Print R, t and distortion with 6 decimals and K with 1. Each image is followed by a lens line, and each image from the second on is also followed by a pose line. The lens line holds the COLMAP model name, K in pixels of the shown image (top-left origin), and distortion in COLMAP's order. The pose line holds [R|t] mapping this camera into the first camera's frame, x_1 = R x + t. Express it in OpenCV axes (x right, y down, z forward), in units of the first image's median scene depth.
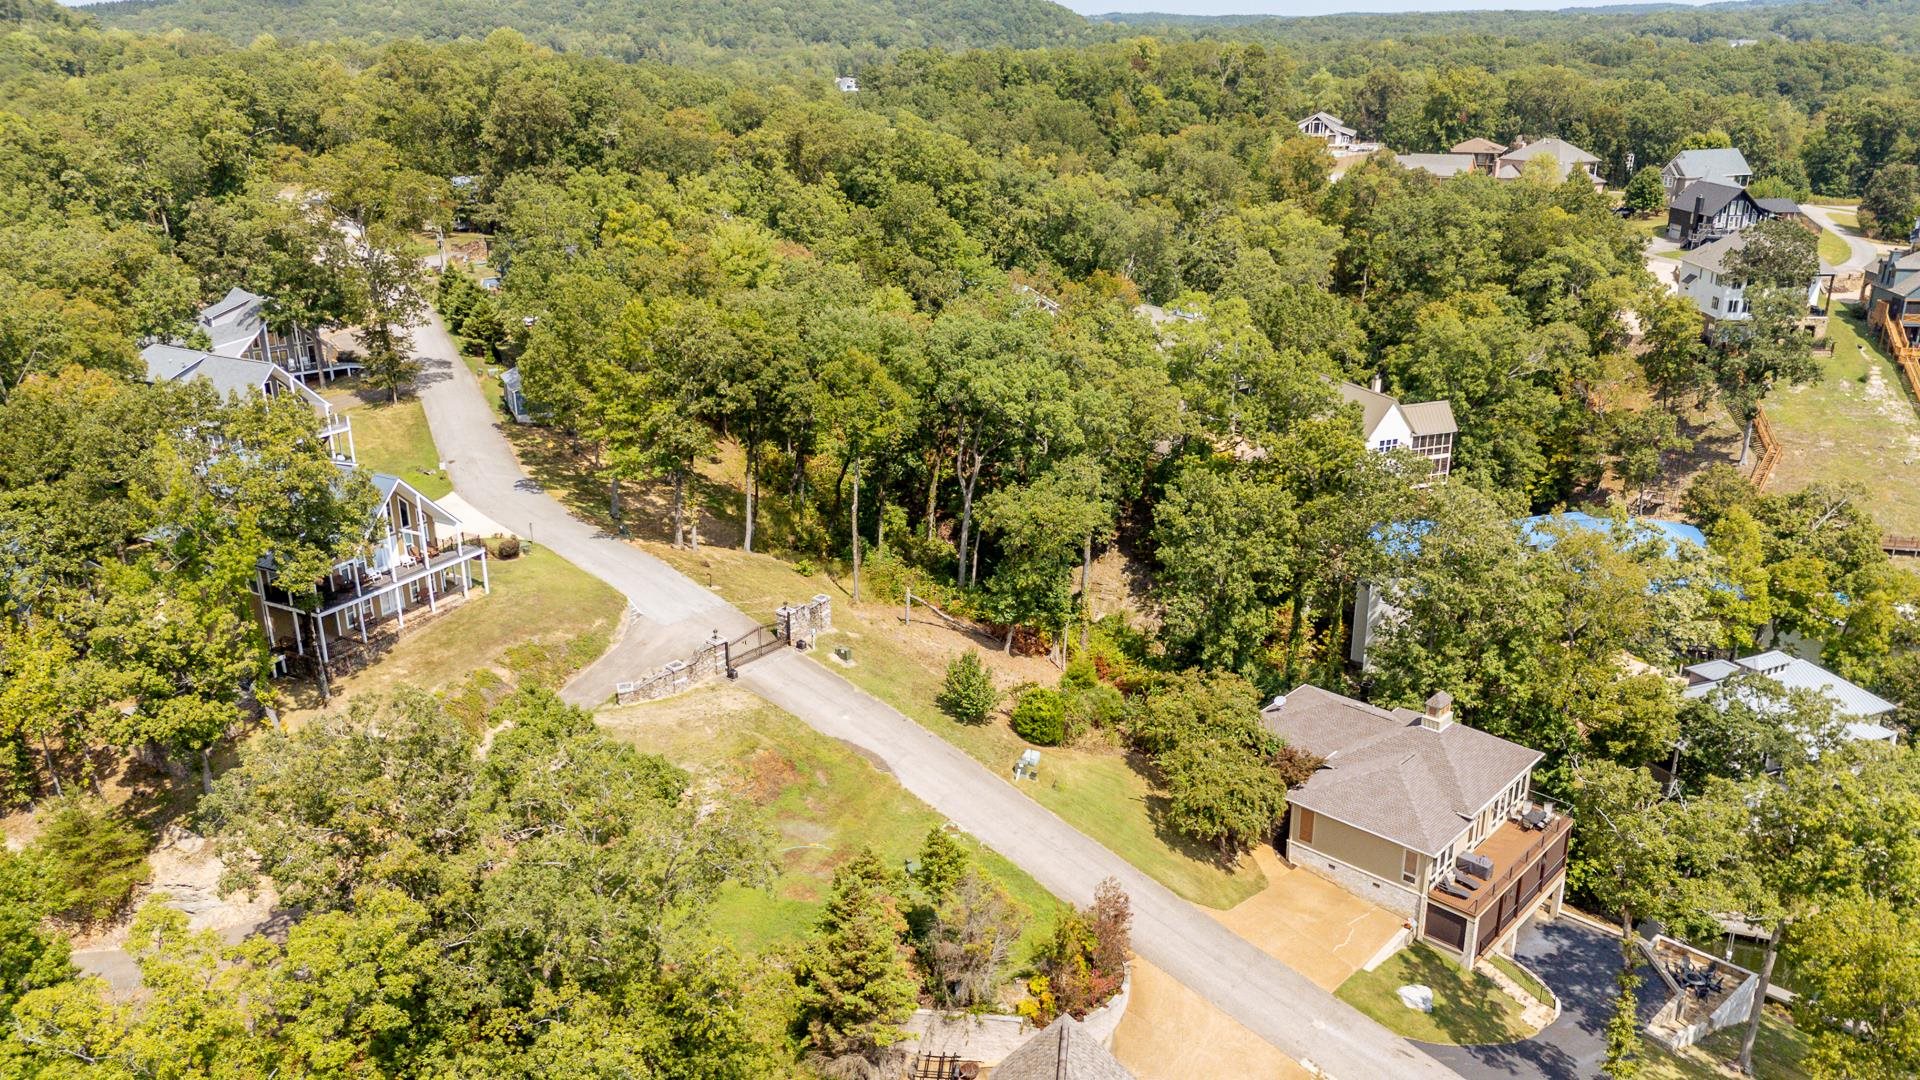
lens RADIAL K [[1420.5, 0, 946.6], [0, 1420.5, 533.0], [0, 0, 1]] dist [0.060478, -0.058616]
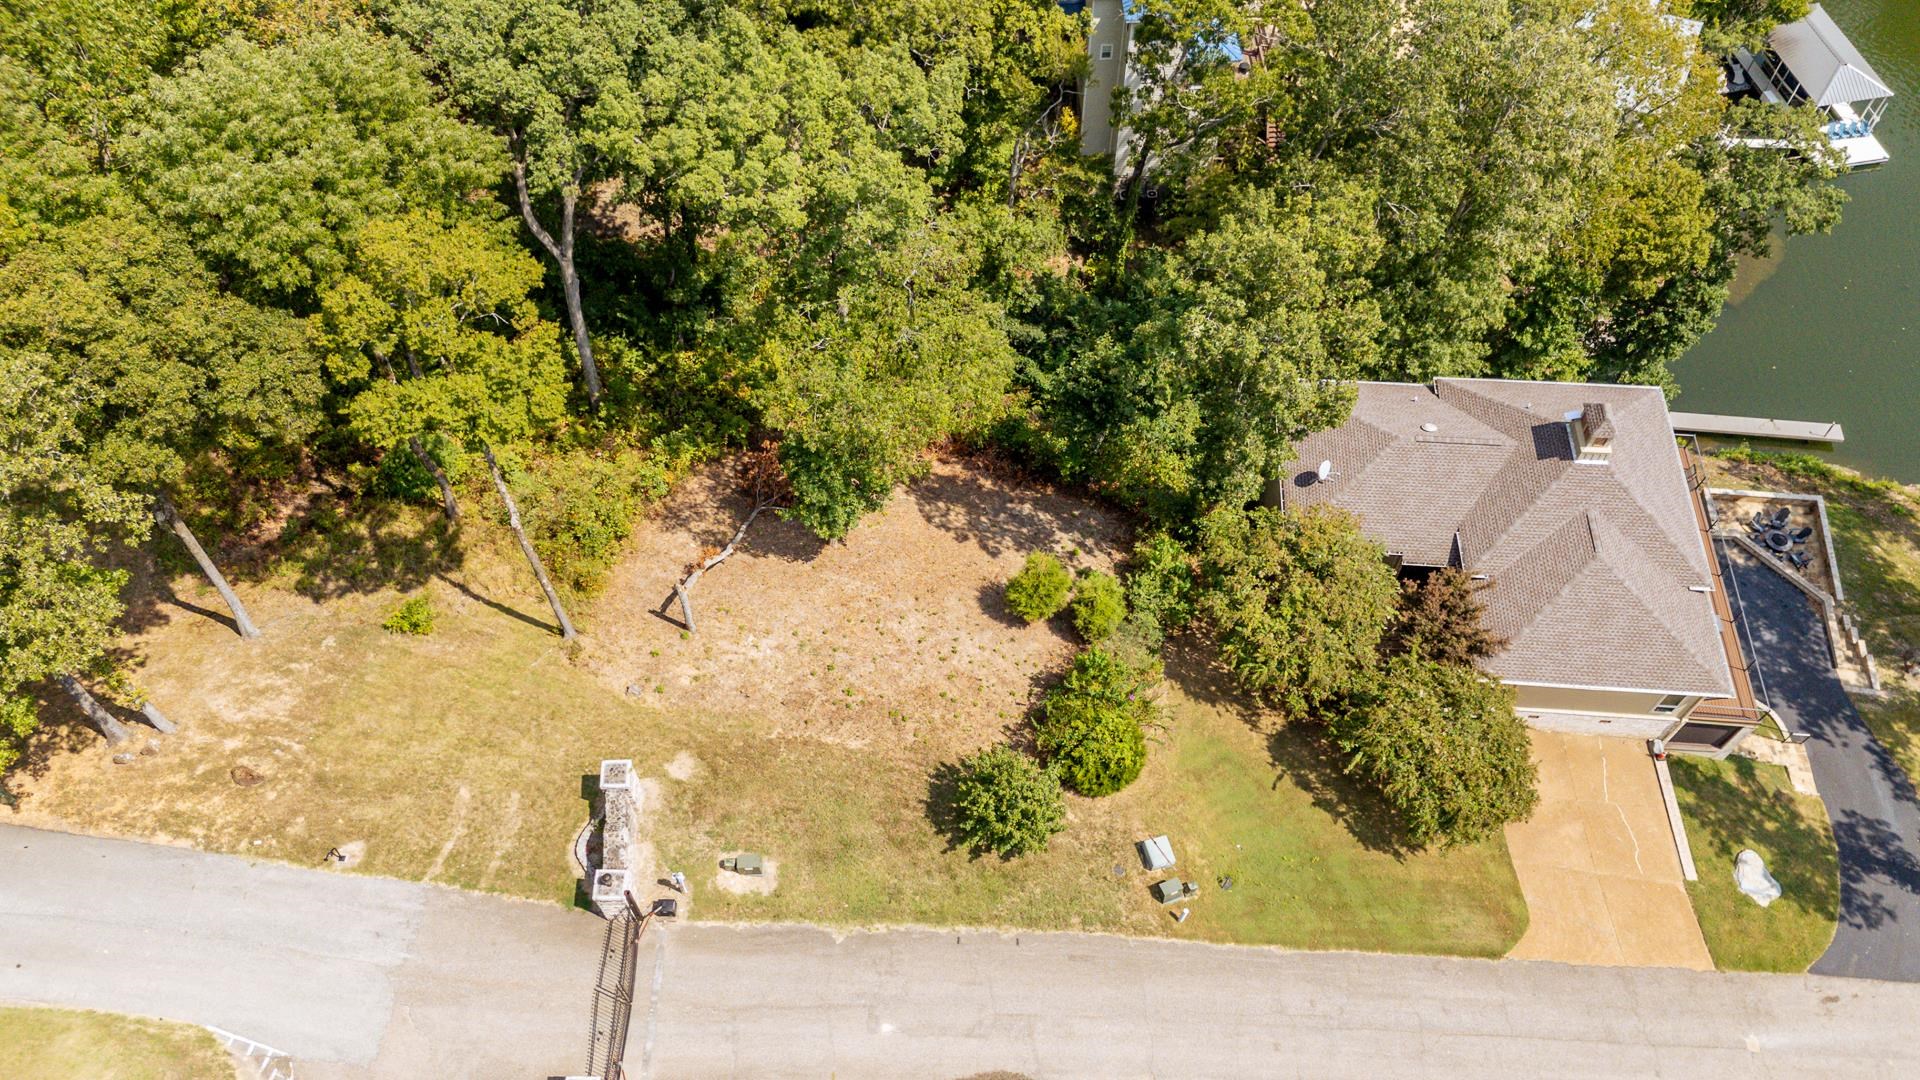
lens RADIAL K [[1416.2, 0, 947.9], [0, 1416.2, 531.5], [0, 0, 1]] dist [0.071044, -0.079912]
pose [[0.775906, -0.524299, 0.350827, -0.130909], [0.212716, 0.740991, 0.636934, -0.300656], [-0.593903, -0.419574, 0.686466, 0.666168]]
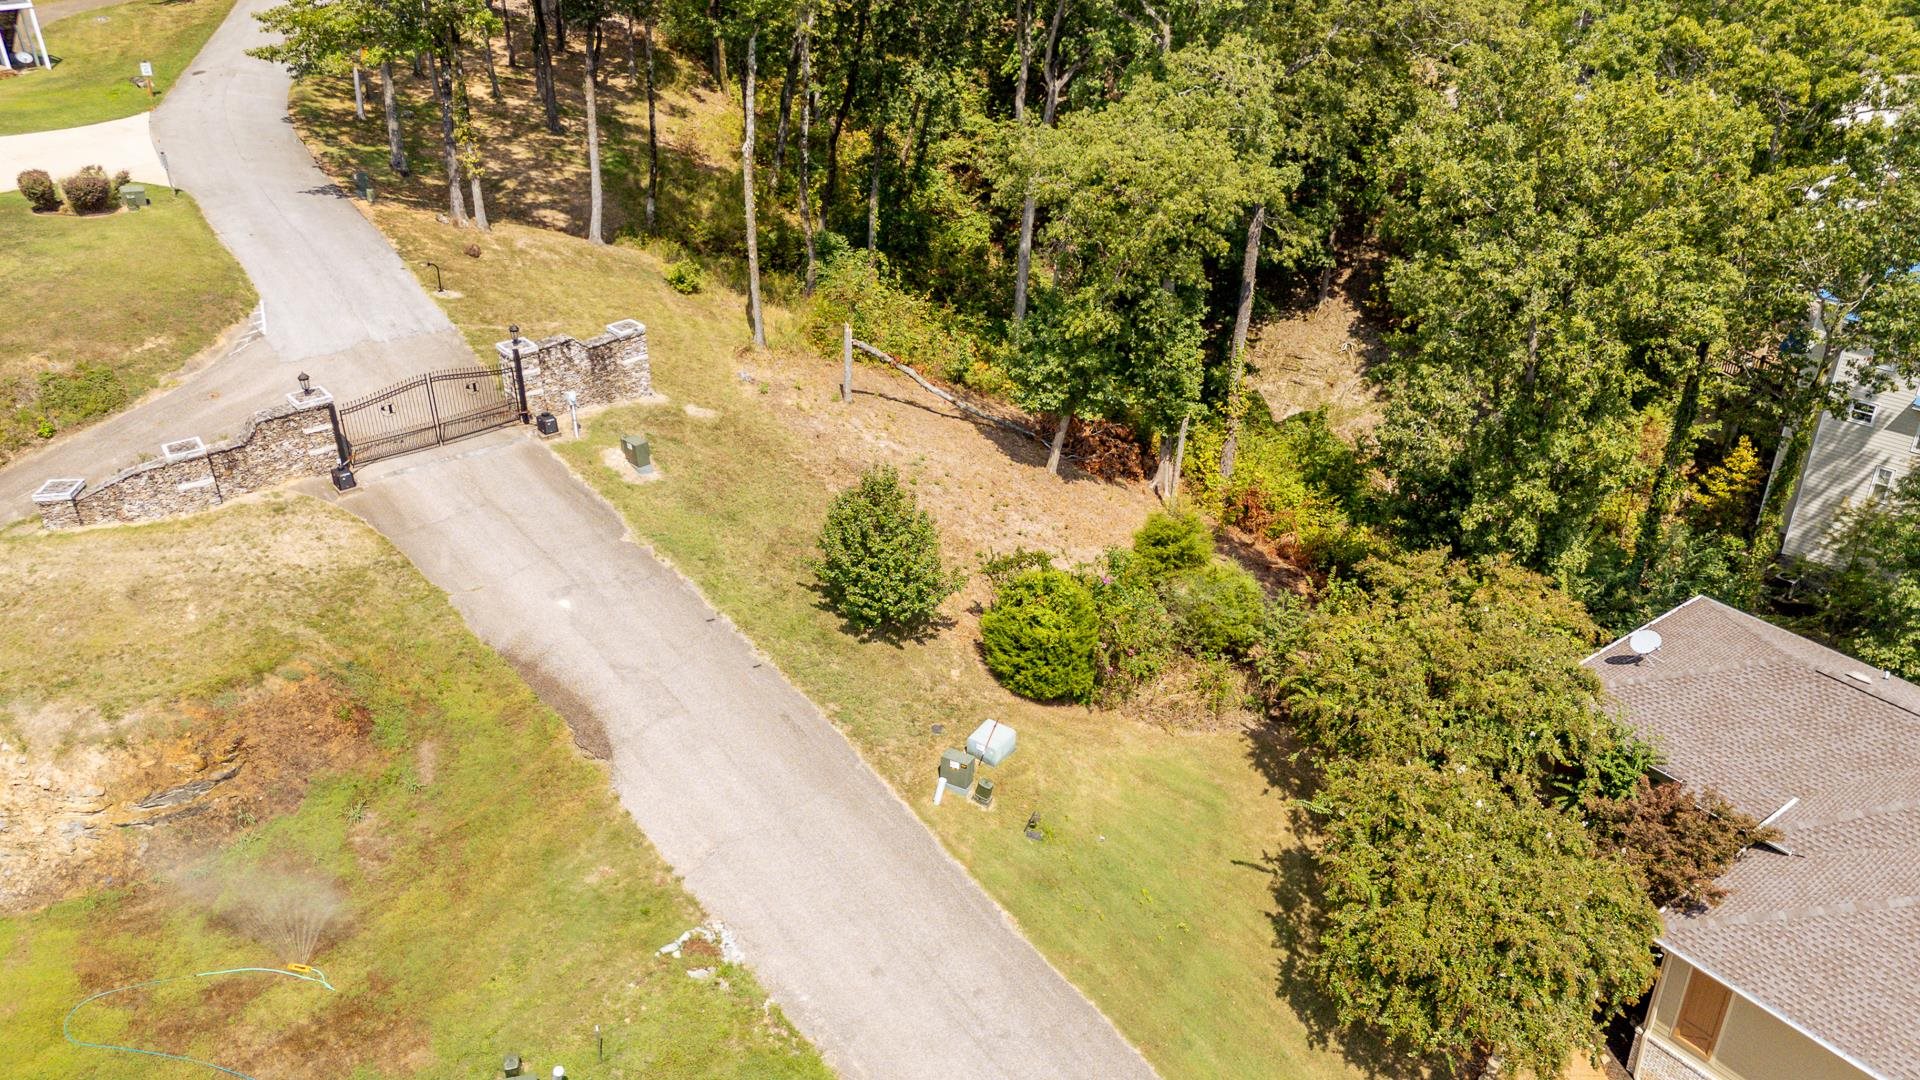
lens RADIAL K [[1416.2, 0, 949.9], [0, 1416.2, 537.5], [0, 0, 1]] dist [0.071044, -0.079912]
pose [[0.982565, 0.086729, -0.164453, 0.102495], [-0.059850, 0.984994, 0.161879, 0.032722], [0.176025, -0.149214, 0.973011, 0.571860]]
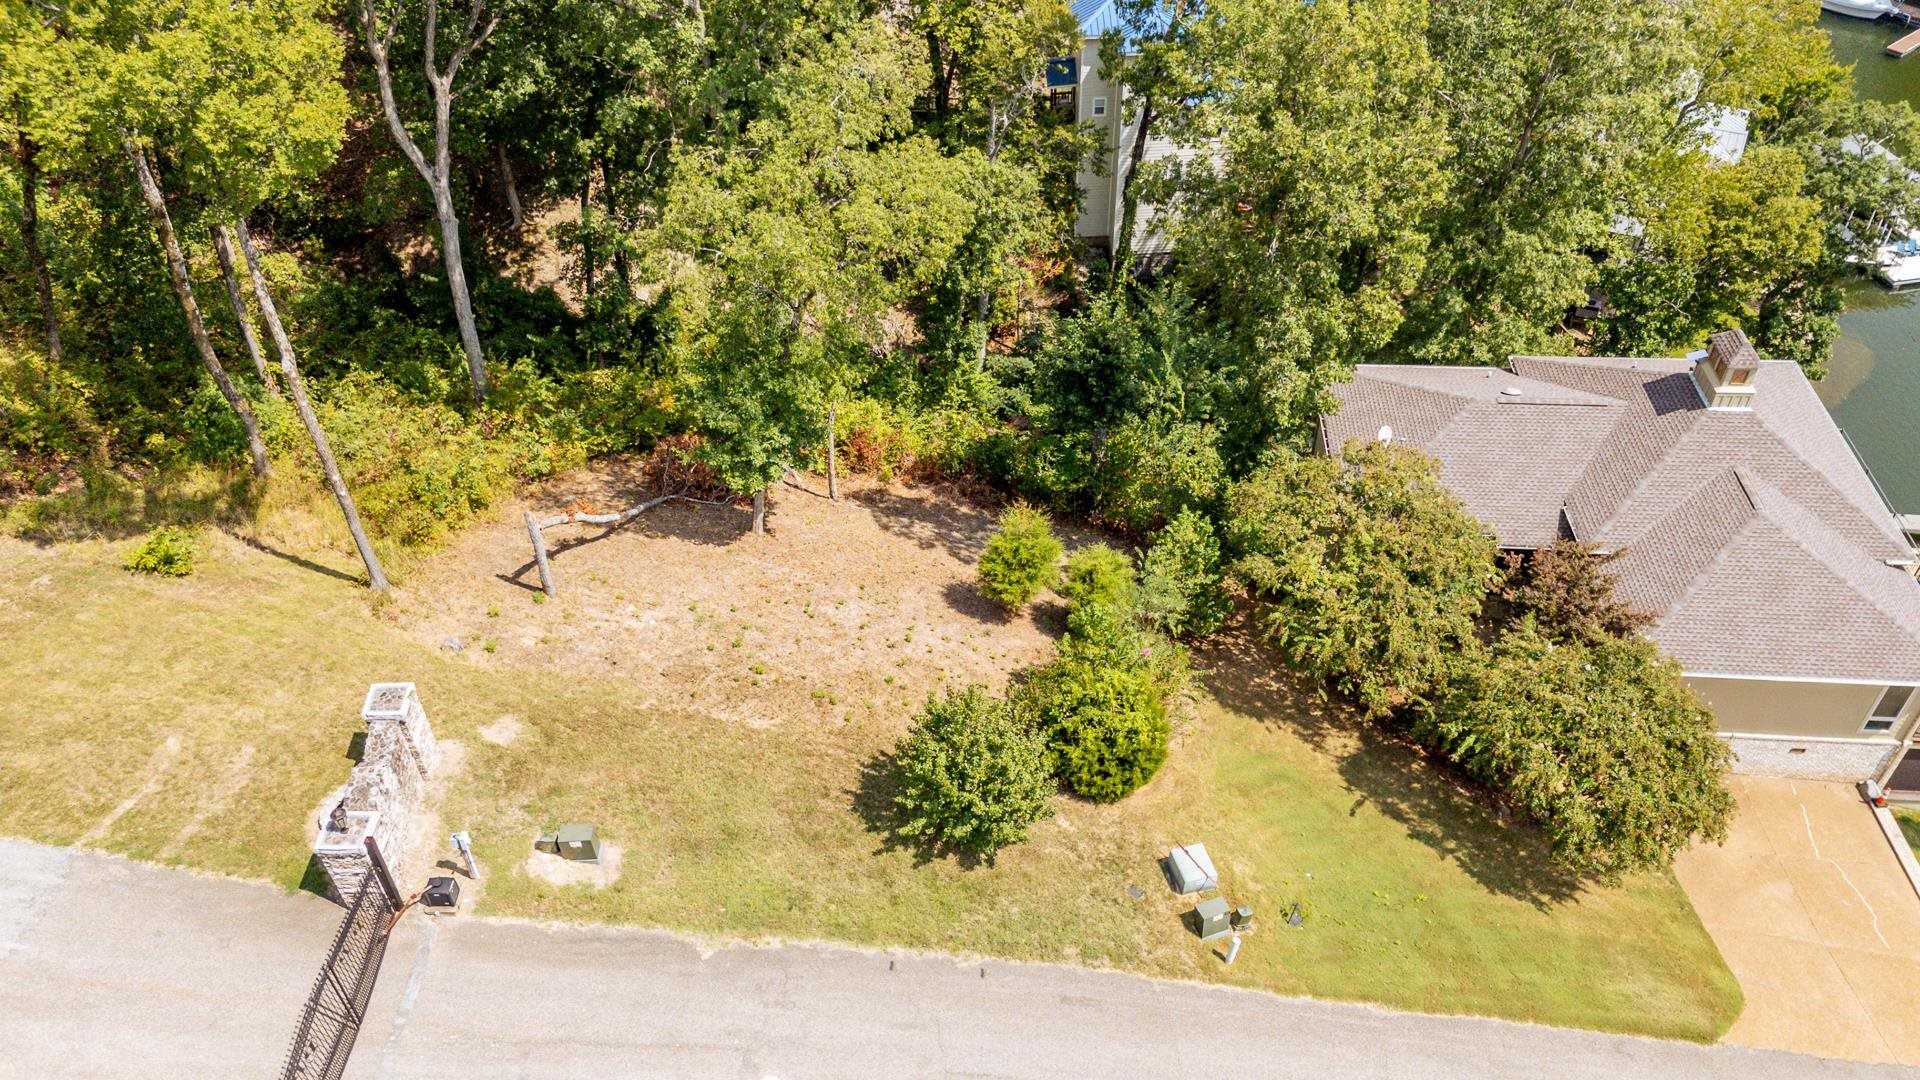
lens RADIAL K [[1420.5, 0, 947.9], [0, 1420.5, 533.3], [0, 0, 1]] dist [0.060478, -0.058616]
pose [[0.779876, -0.426159, 0.458456, -0.126379], [0.226118, 0.874785, 0.428511, -0.100724], [-0.583664, -0.230520, 0.778586, 0.705730]]
